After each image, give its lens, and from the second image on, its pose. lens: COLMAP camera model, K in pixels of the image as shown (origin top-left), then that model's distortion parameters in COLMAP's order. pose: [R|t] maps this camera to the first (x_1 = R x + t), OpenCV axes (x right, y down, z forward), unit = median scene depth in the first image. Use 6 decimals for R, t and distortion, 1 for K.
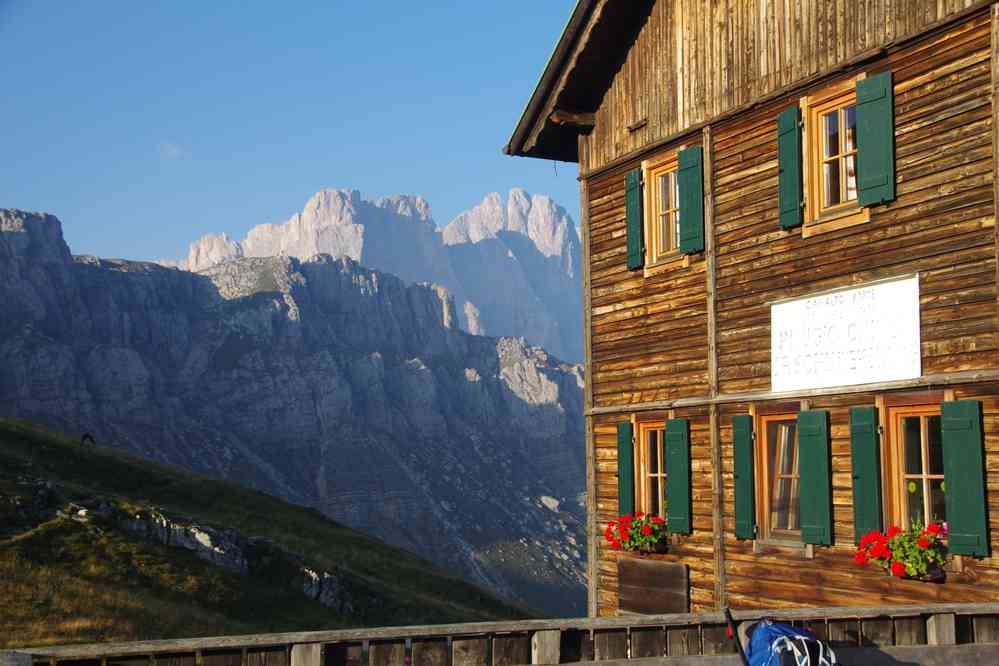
lens RADIAL K [[1394.2, 0, 499.5], [0, 1394.2, 333.0], [0, 0, 1]] dist [0.120613, 0.085616]
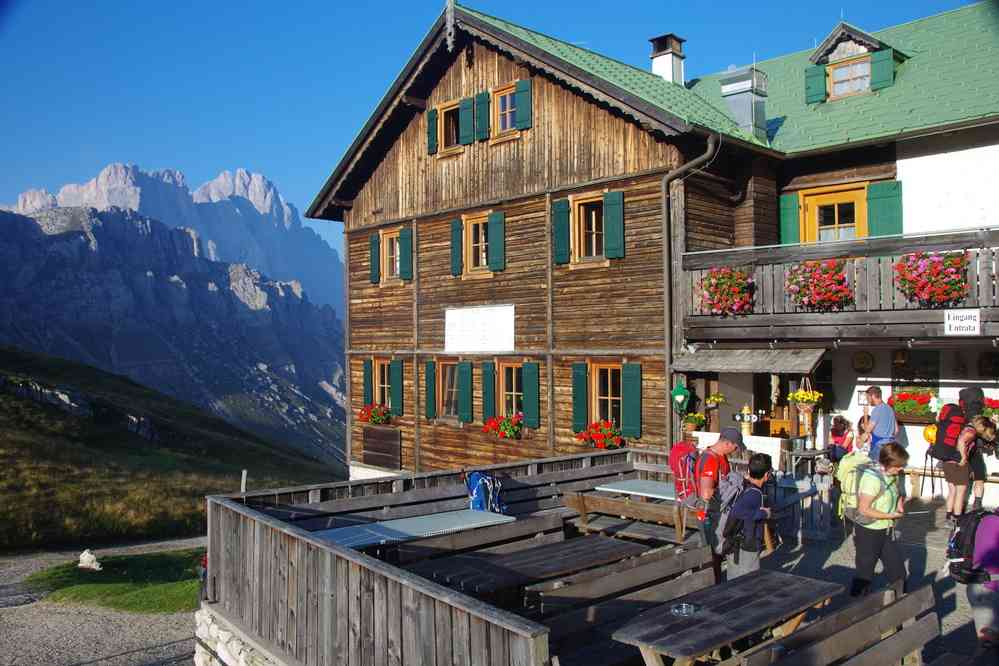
lens RADIAL K [[855.9, 0, 499.5], [0, 855.9, 333.0], [0, 0, 1]] dist [-0.144323, 0.131996]
pose [[0.950721, 0.005406, 0.310002, -0.114038], [-0.031676, 0.996310, 0.079769, -0.079835], [-0.308427, -0.085658, 0.947384, -0.224023]]
